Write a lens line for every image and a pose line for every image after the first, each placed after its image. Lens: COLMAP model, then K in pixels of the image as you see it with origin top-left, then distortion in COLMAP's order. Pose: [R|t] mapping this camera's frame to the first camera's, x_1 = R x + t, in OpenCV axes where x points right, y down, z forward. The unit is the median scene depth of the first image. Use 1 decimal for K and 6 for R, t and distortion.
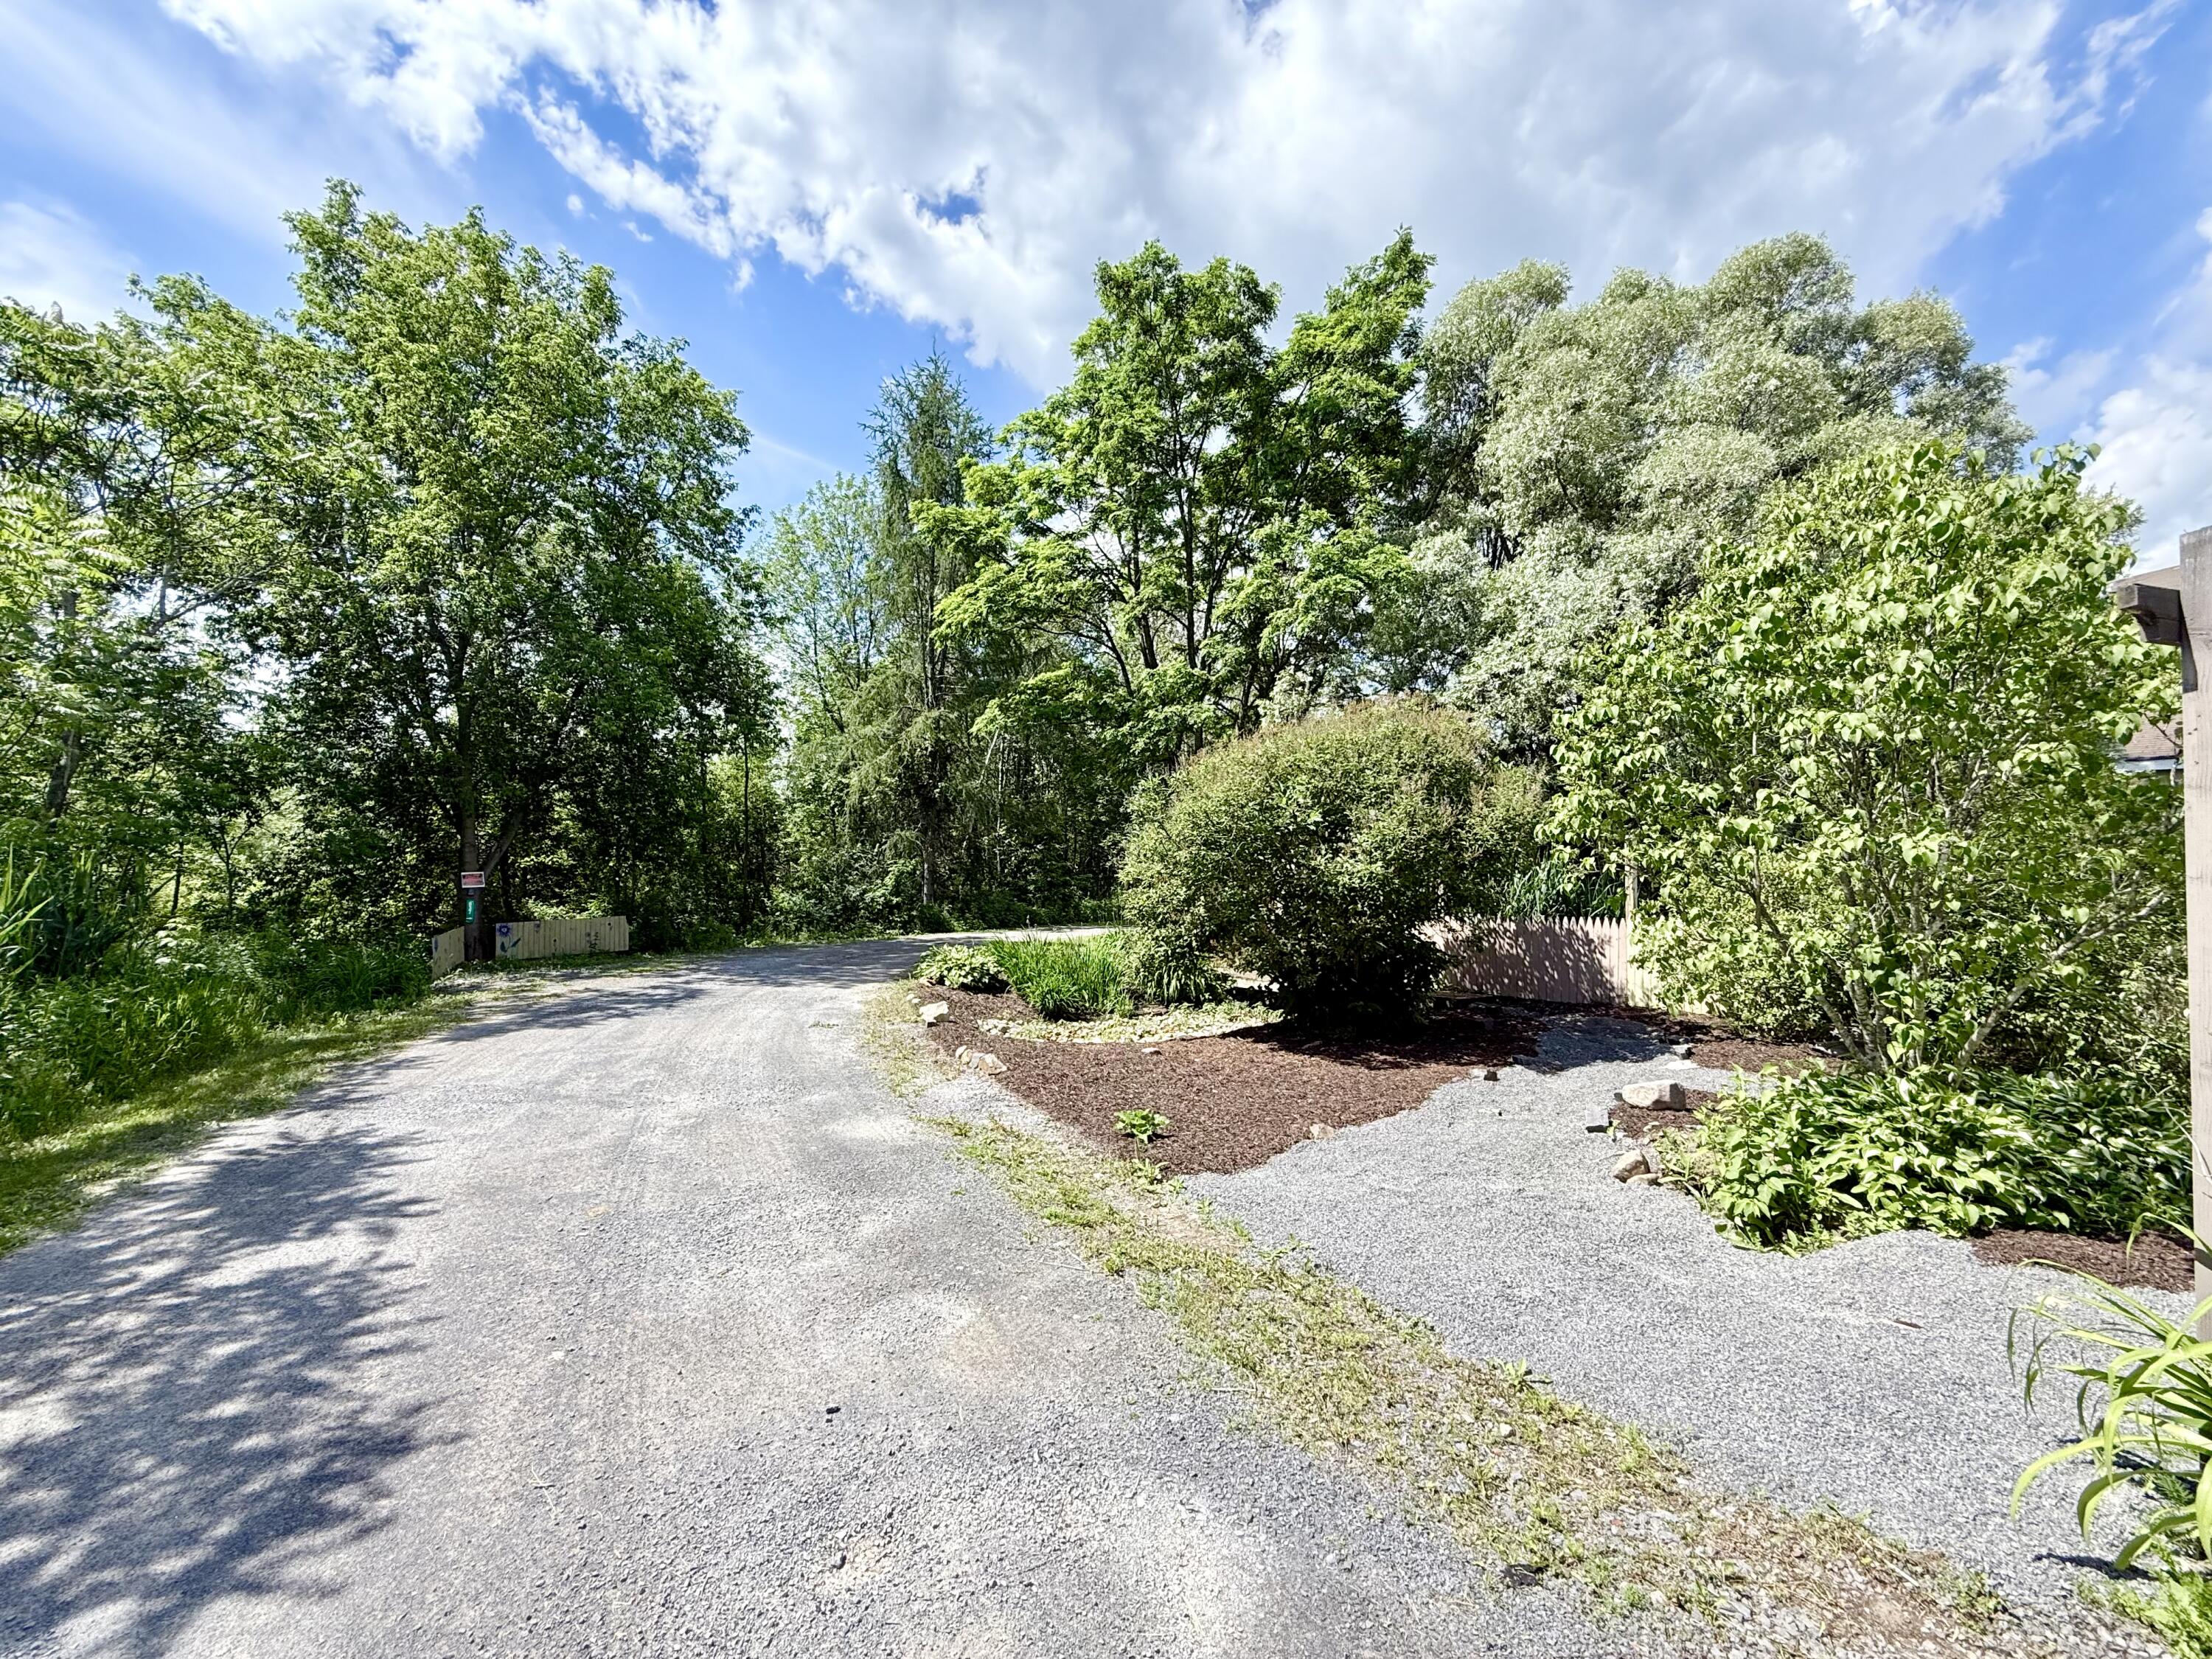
lens RADIAL K [[901.5, 0, 1077.9], [0, 901.5, 840.7], [0, 0, 1]] dist [0.002501, 0.000055]
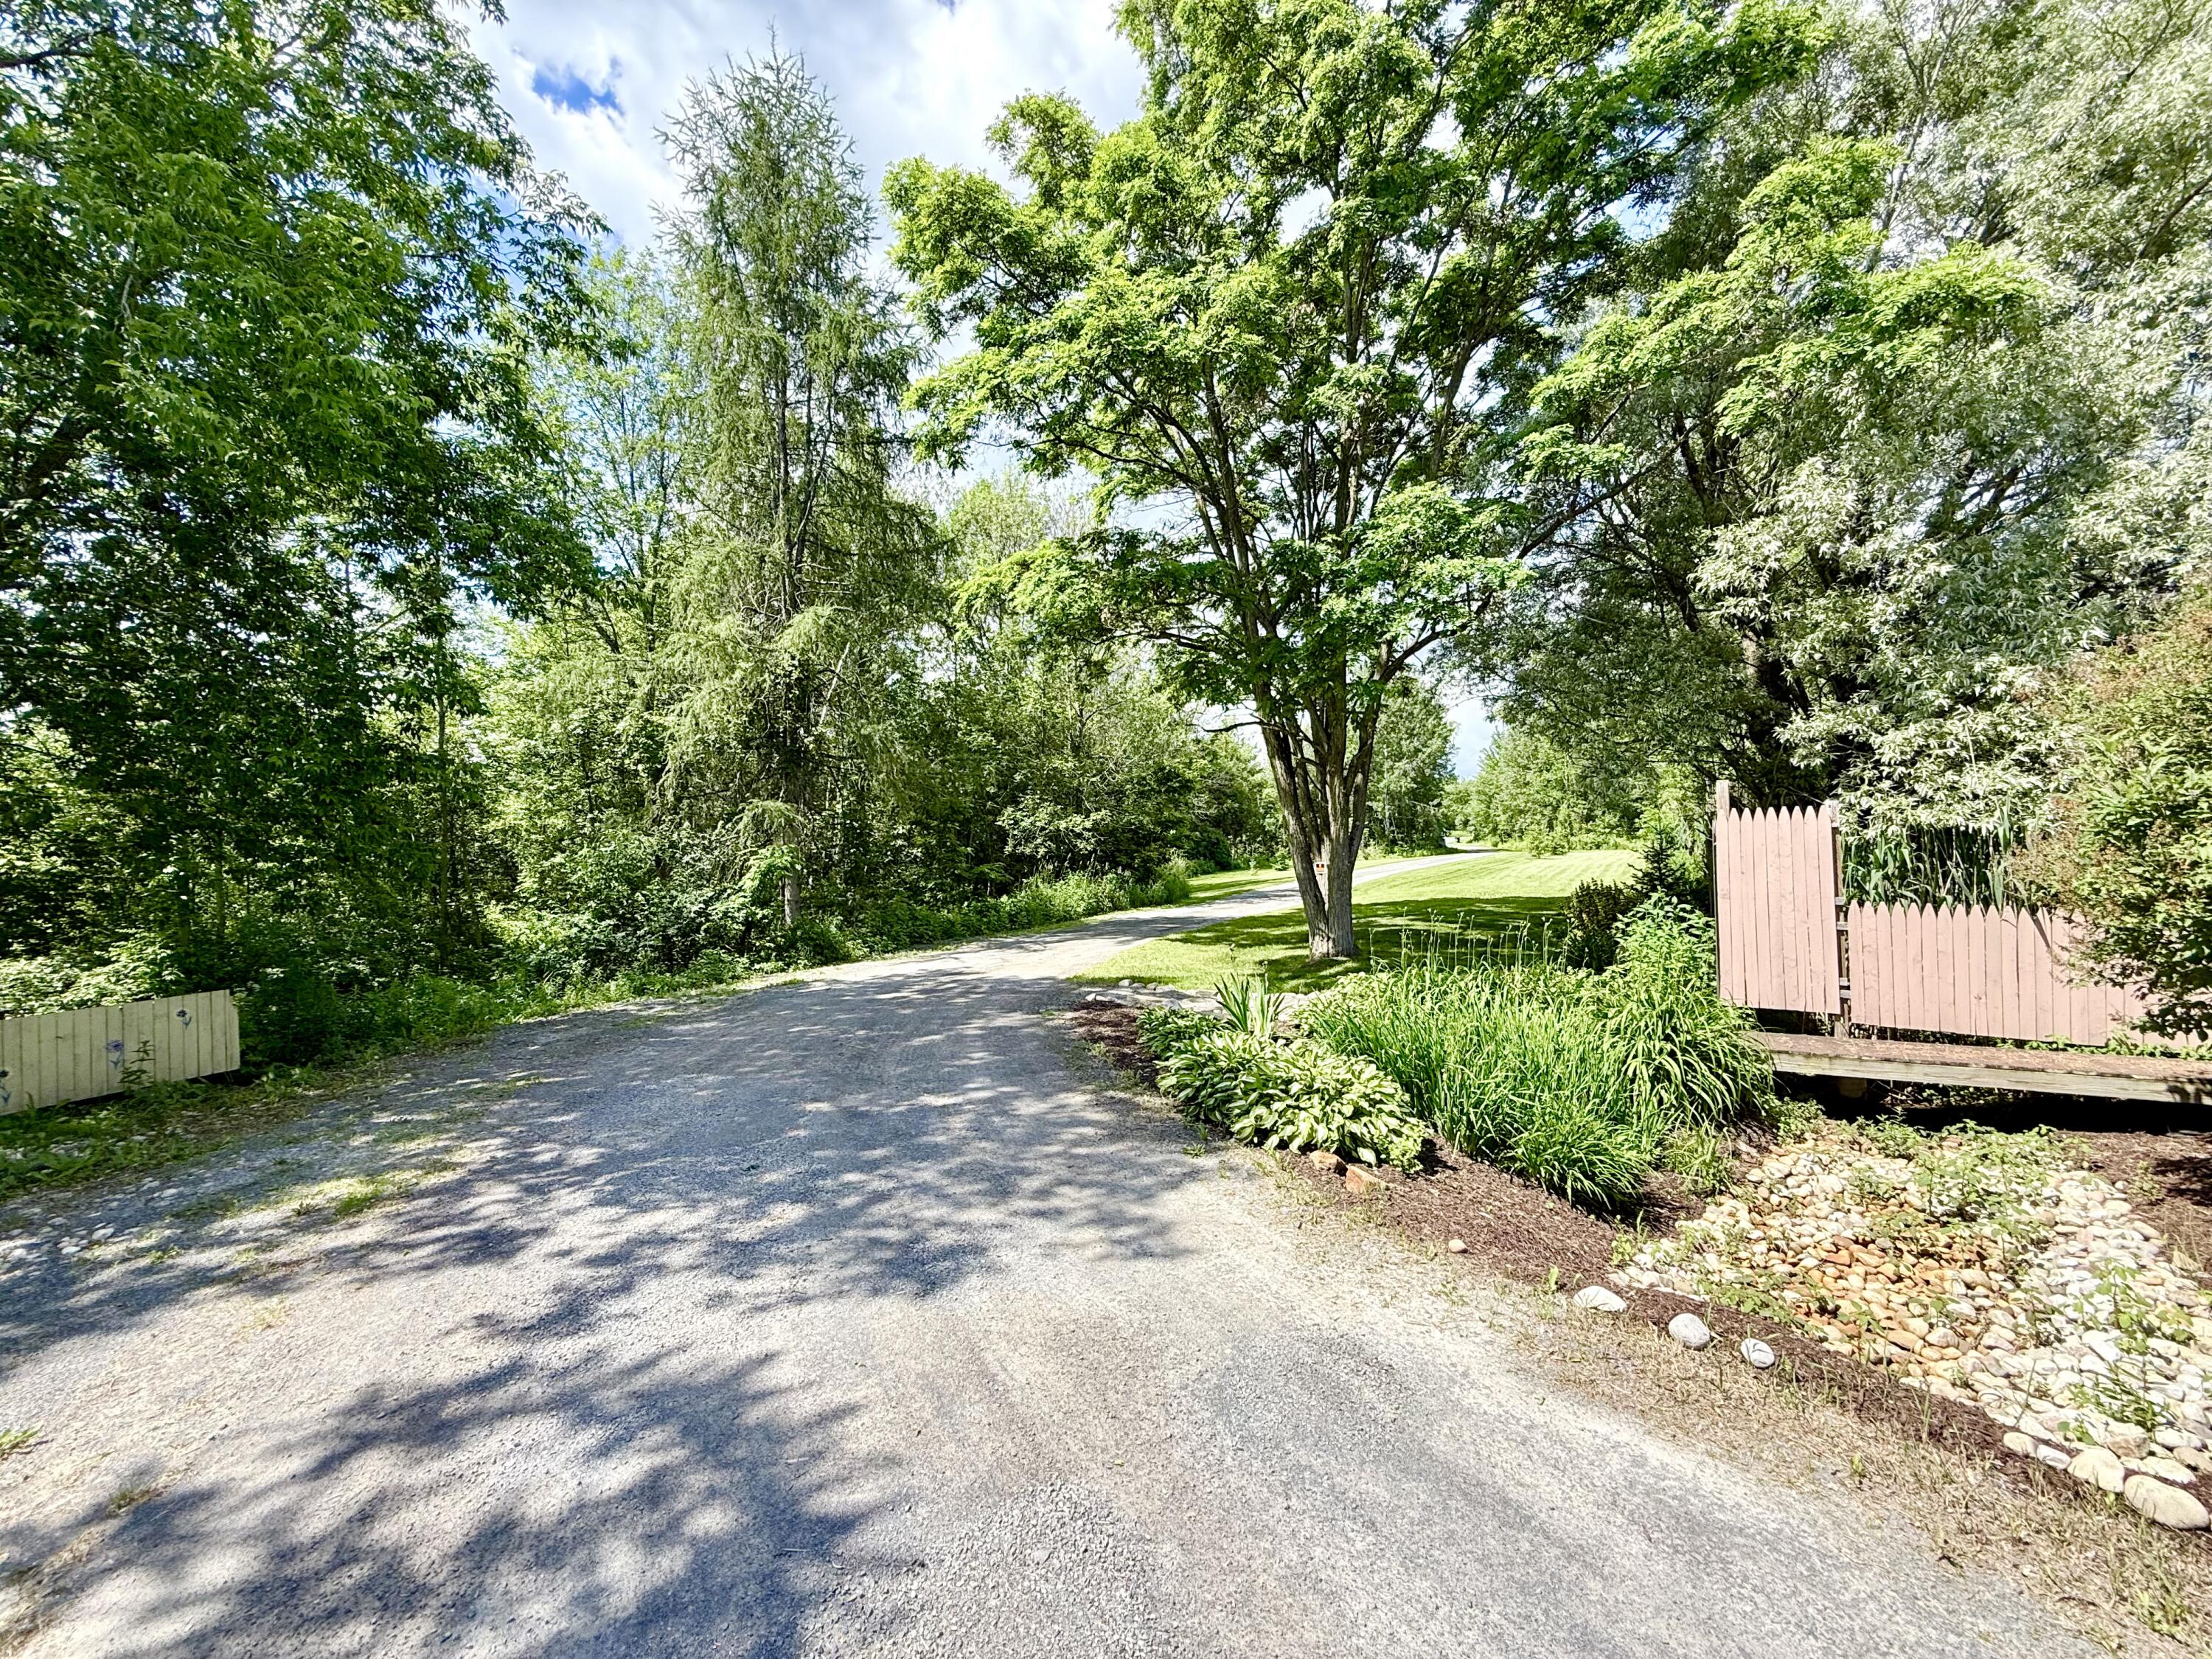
lens RADIAL K [[901.5, 0, 1077.9], [0, 901.5, 840.7], [0, 0, 1]] dist [0.002501, 0.000055]
pose [[0.949600, -0.018934, 0.312893, -0.188546], [0.012686, 0.999678, 0.021993, 0.005940], [-0.313209, -0.016915, 0.949534, 0.354151]]
